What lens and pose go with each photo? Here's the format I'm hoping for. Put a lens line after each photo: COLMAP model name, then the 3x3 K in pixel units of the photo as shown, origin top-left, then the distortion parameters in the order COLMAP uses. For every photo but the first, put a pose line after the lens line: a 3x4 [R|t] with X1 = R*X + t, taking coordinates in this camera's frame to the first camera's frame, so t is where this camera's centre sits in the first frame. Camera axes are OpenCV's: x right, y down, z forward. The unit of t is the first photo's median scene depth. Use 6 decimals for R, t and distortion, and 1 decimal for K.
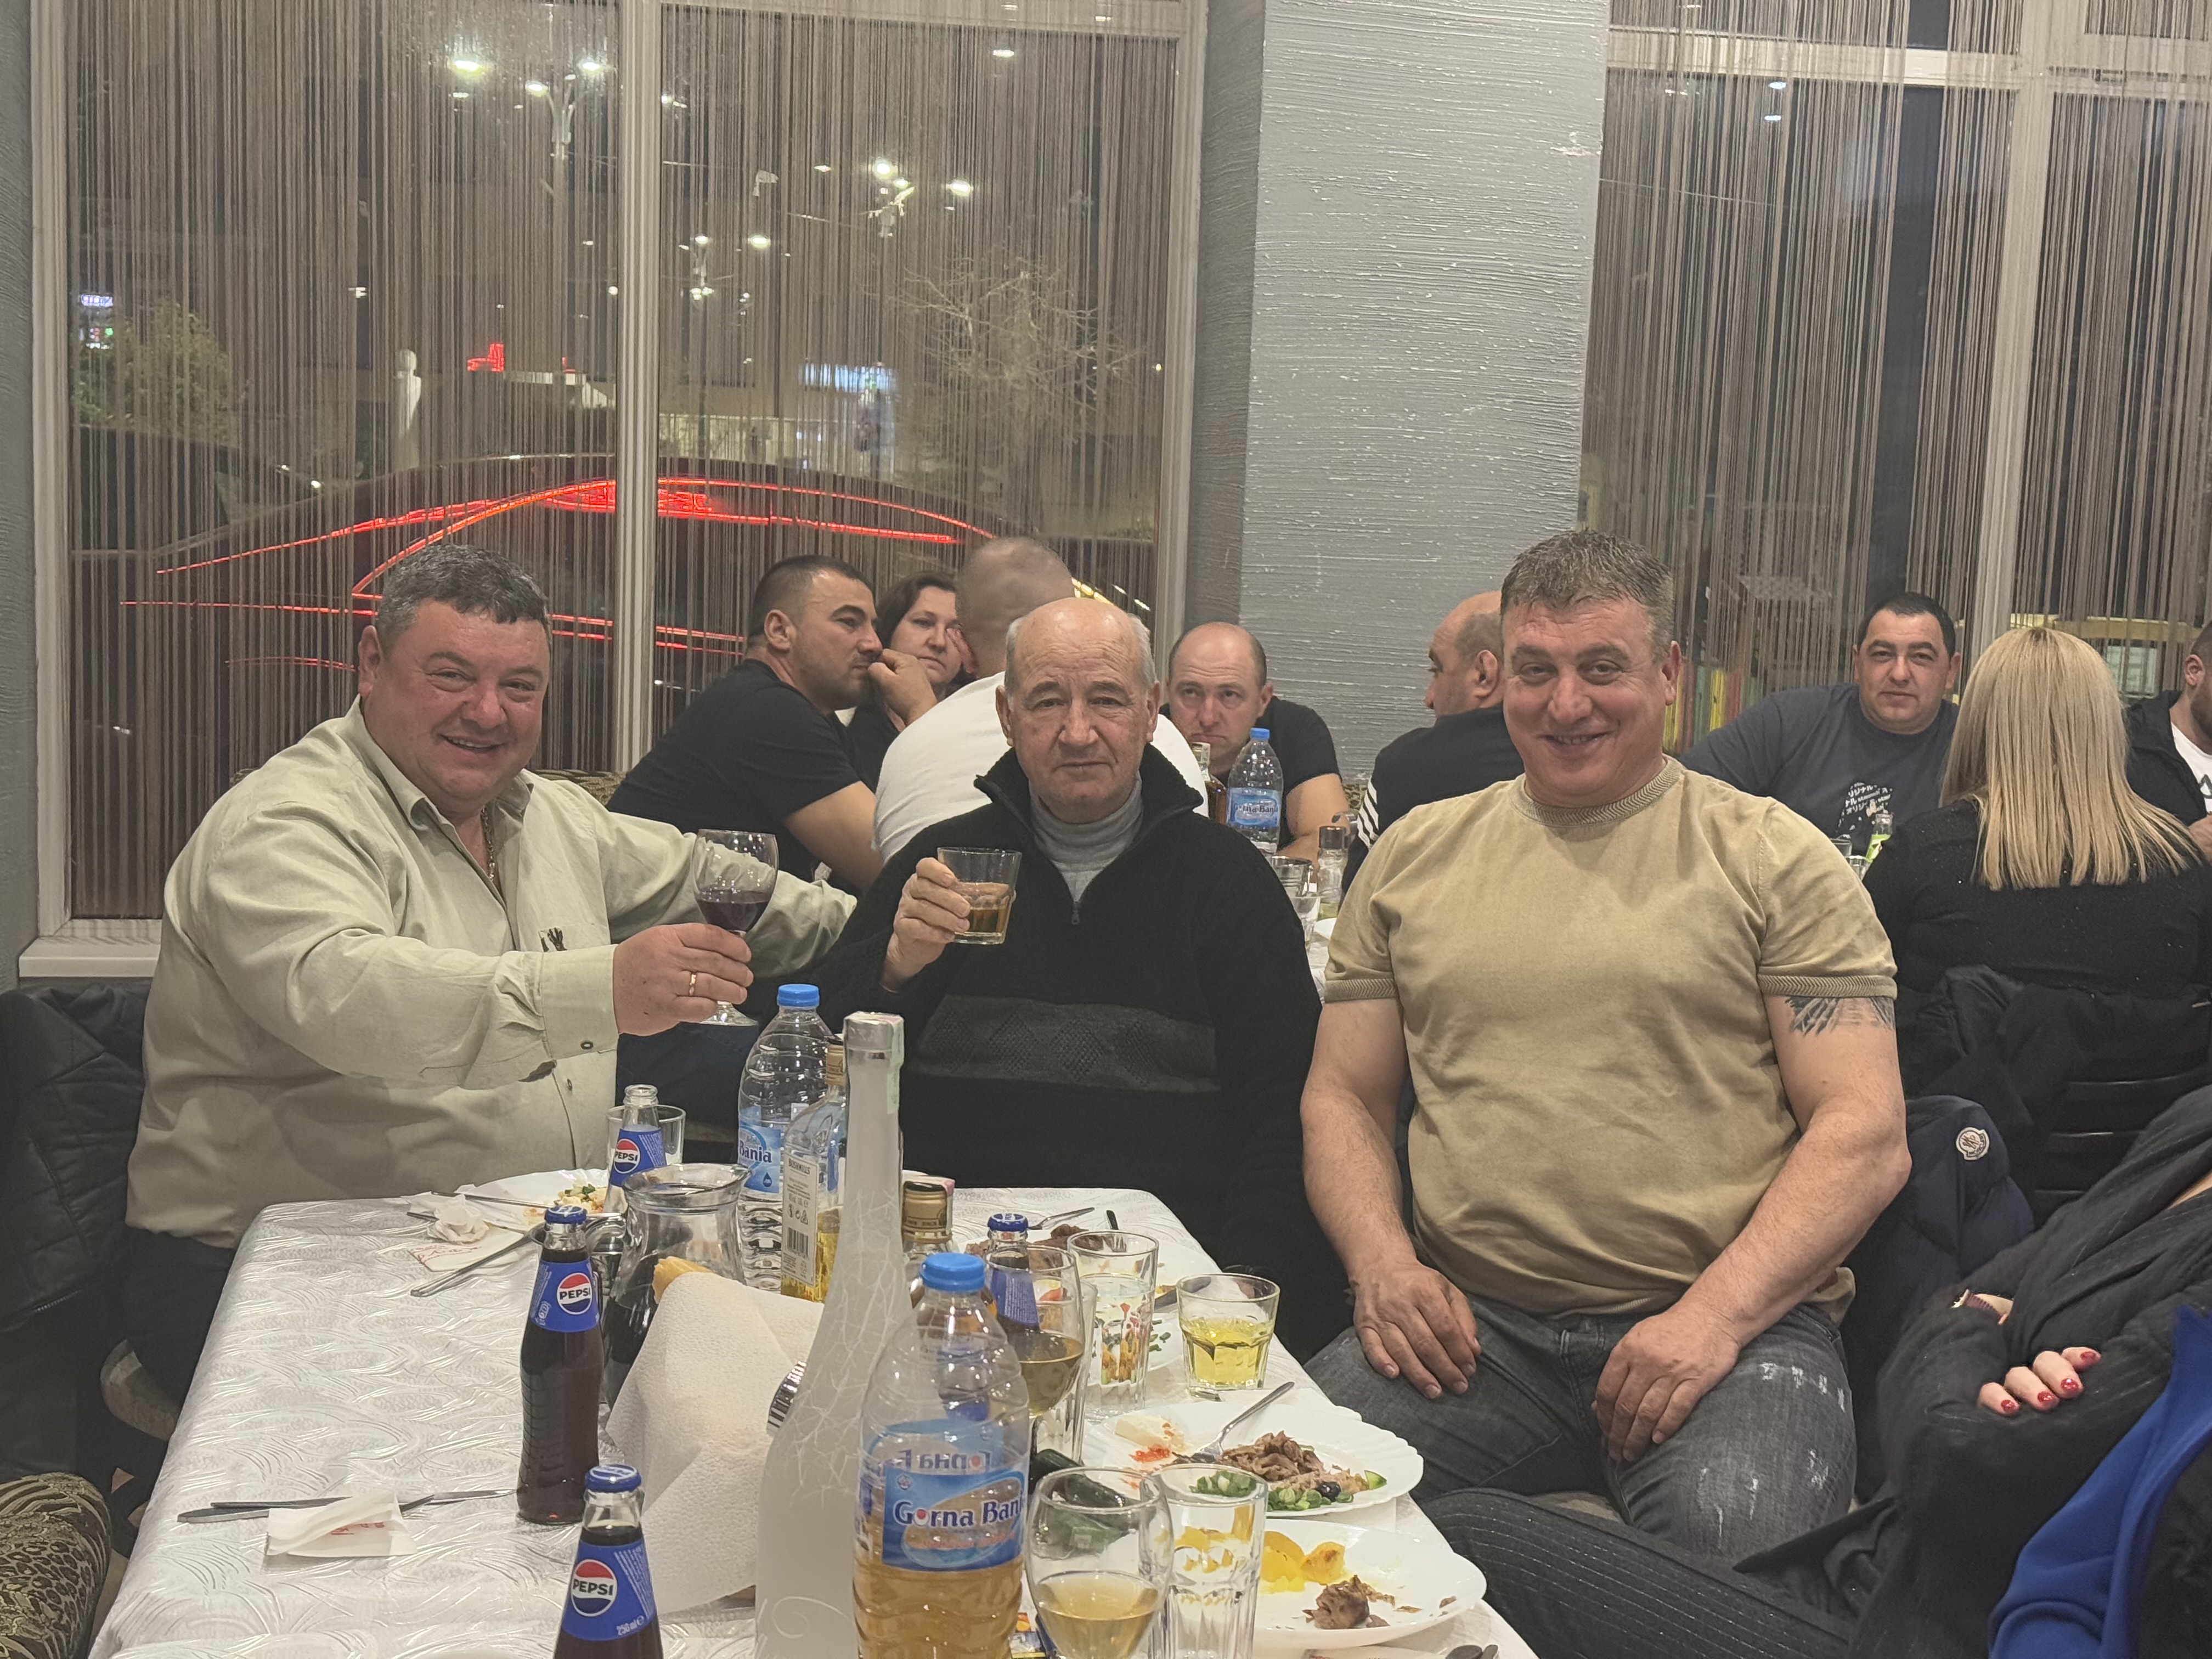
lens RADIAL K [[3118.1, 0, 1082.3], [0, 3118.1, 816.5], [0, 0, 1]] dist [0.049369, 0.000000]
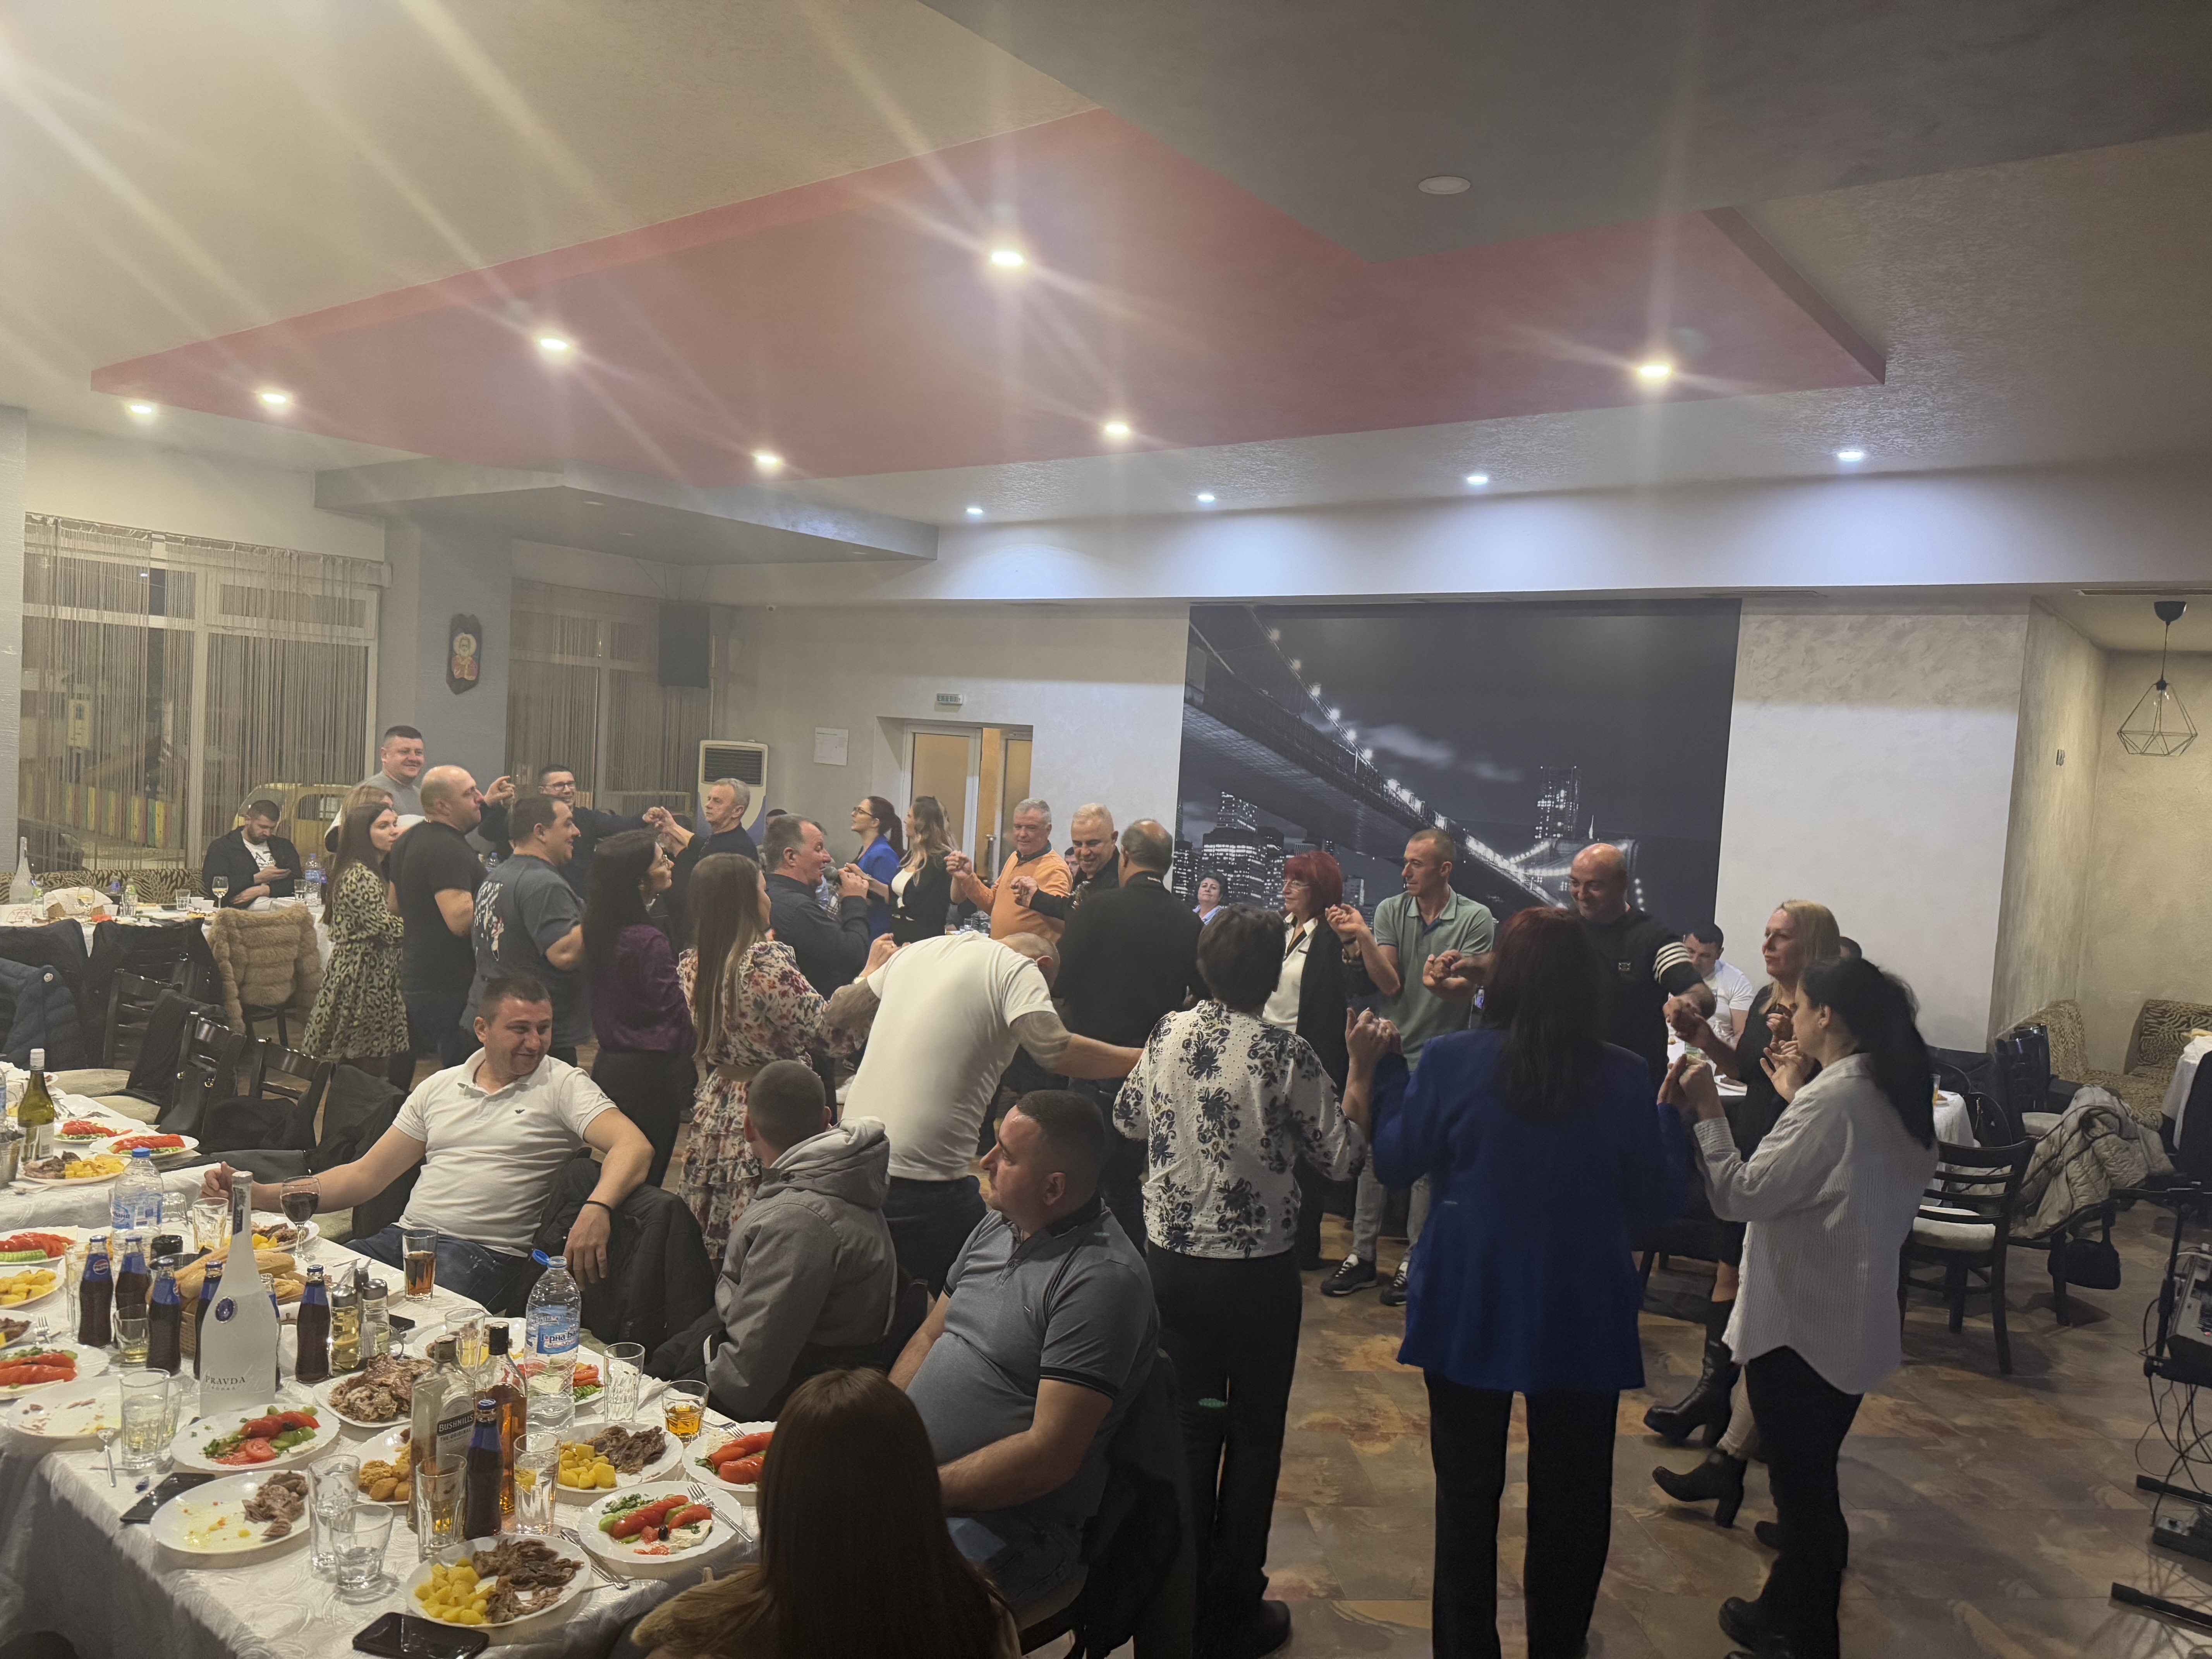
lens RADIAL K [[1558.8, 0, 1112.9], [0, 1558.8, 832.5], [0, 0, 1]] dist [0.035608, -0.041944]
pose [[0.745746, -0.026047, 0.665721, -0.083676], [0.037710, 0.999284, -0.003145, -0.005134], [-0.665162, 0.027450, 0.746194, -1.193774]]
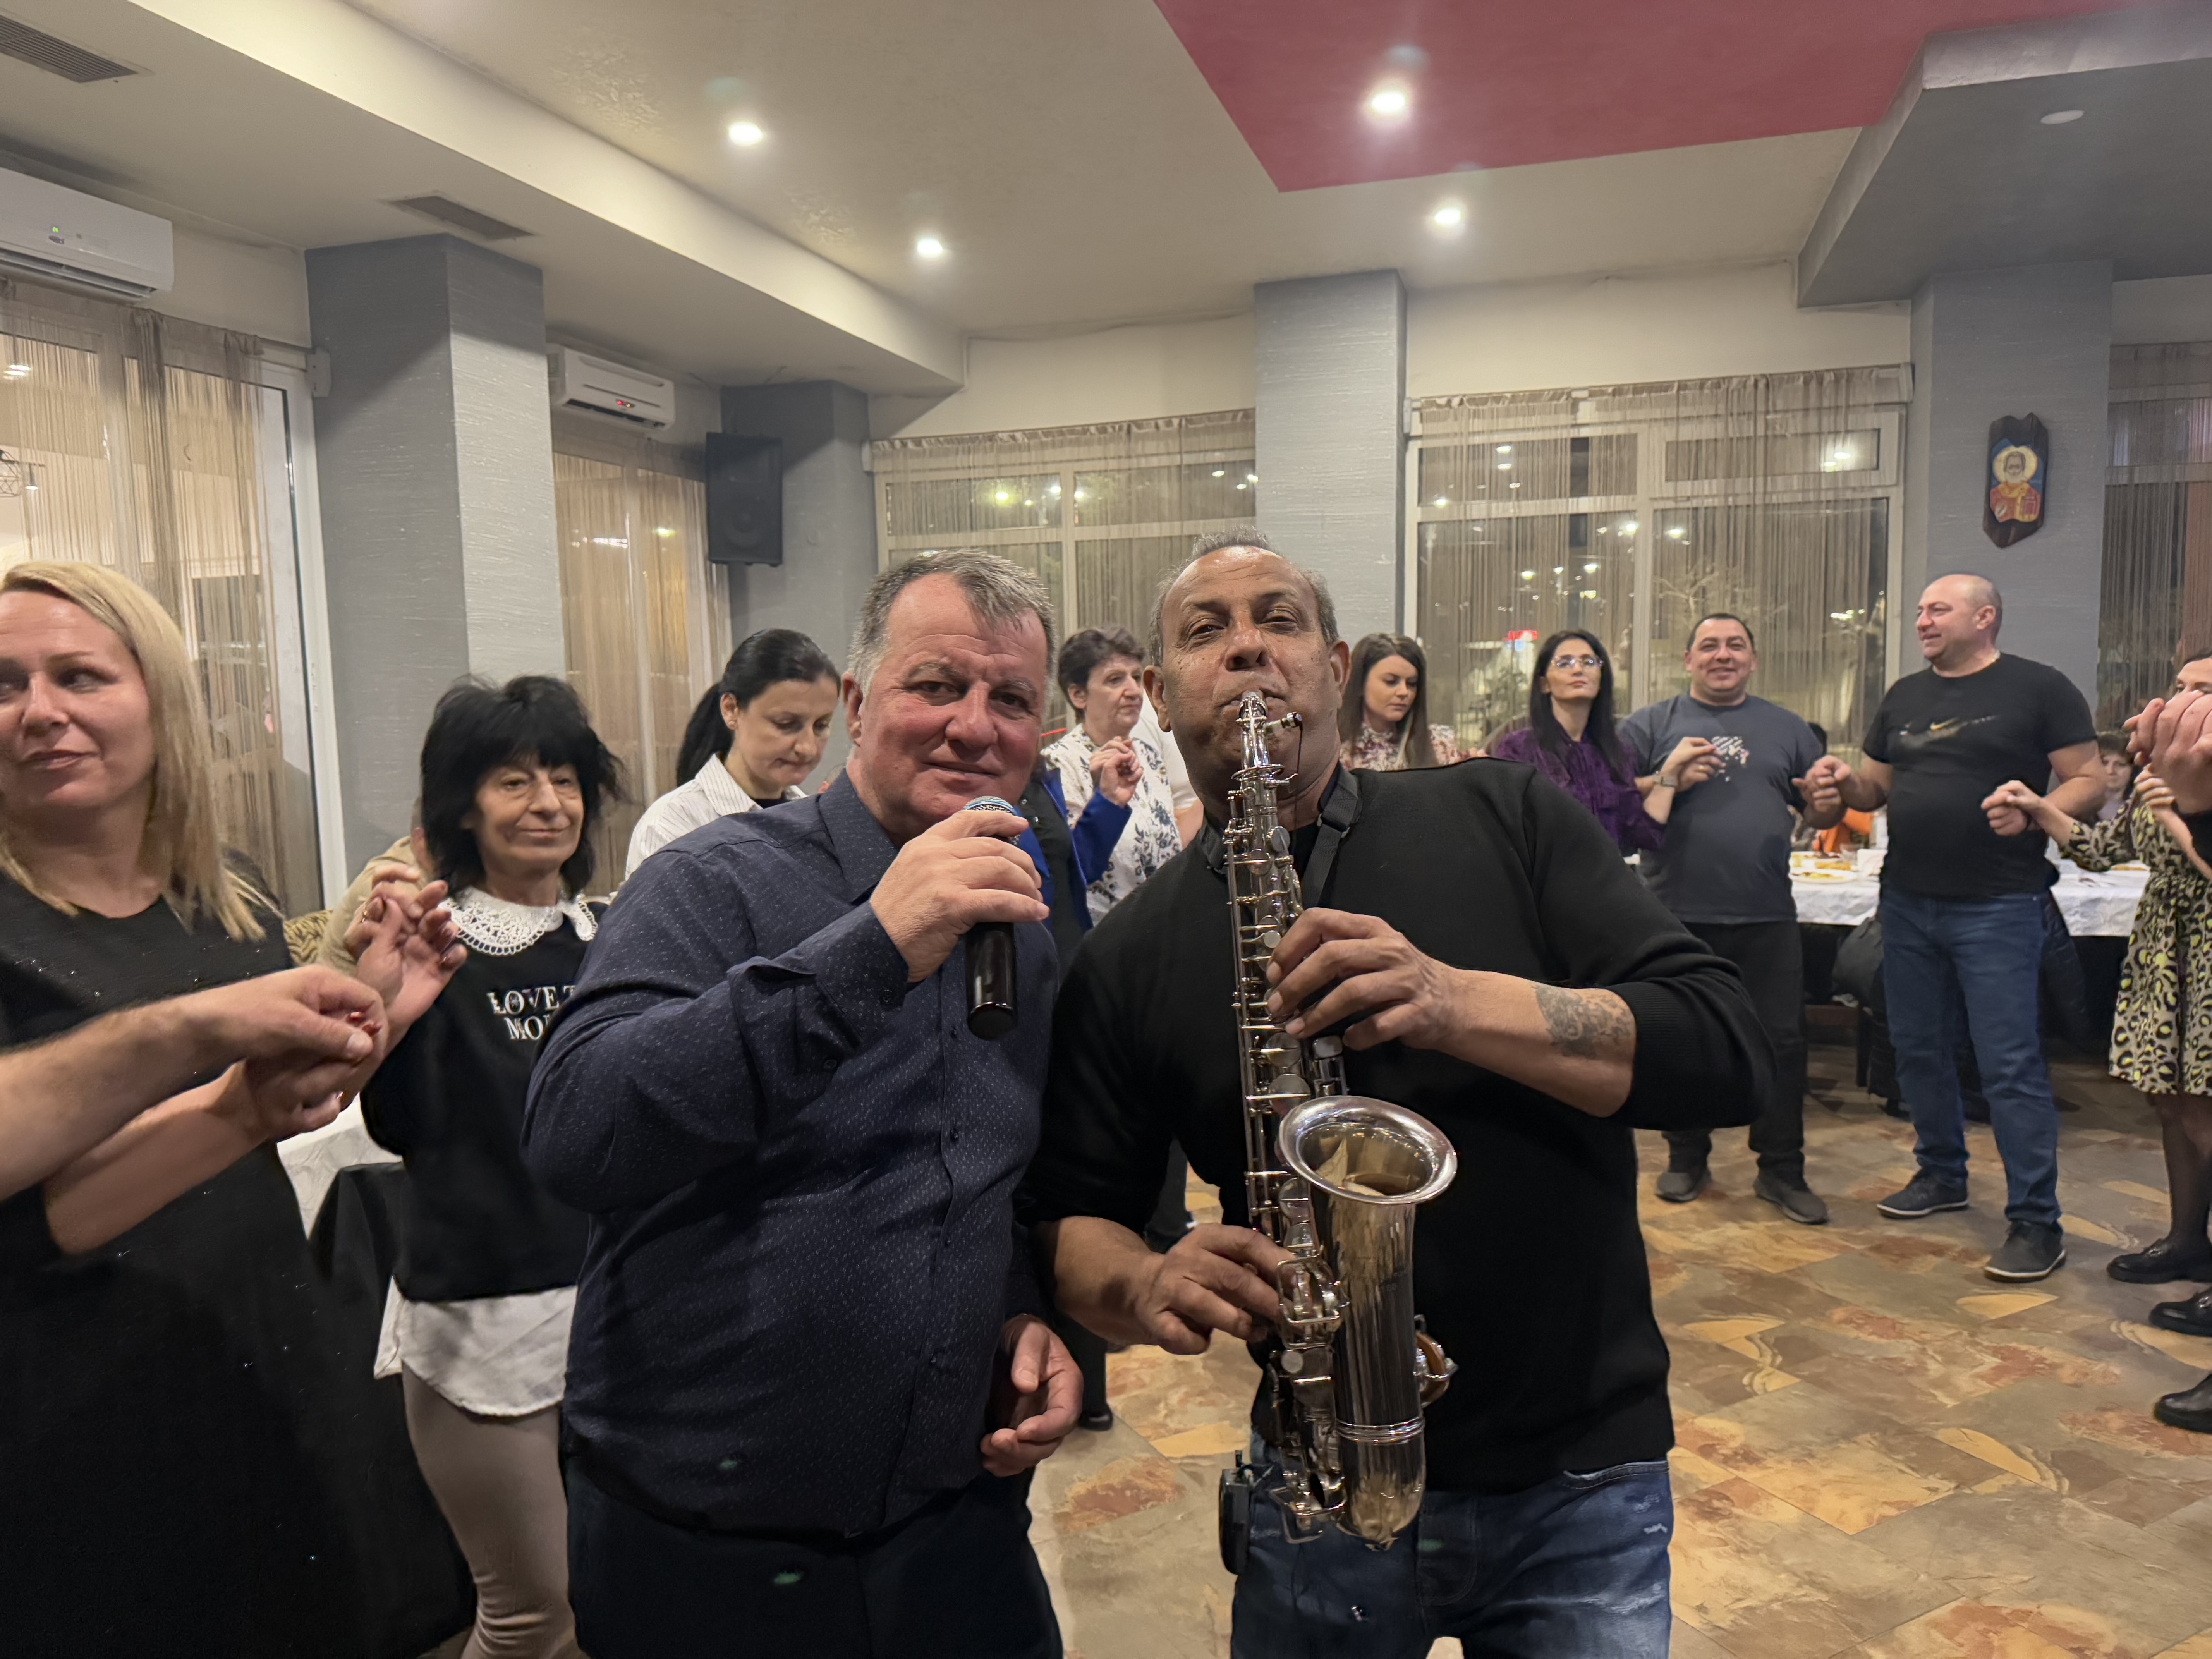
lens RADIAL K [[1558.8, 0, 1088.8], [0, 1558.8, 842.7], [0, 0, 1]] dist [0.035608, -0.041944]
pose [[0.888987, -0.011604, -0.457784, 0.811420], [0.004909, 0.999863, -0.015812, 0.048319], [0.457905, 0.011809, 0.888923, -0.346698]]
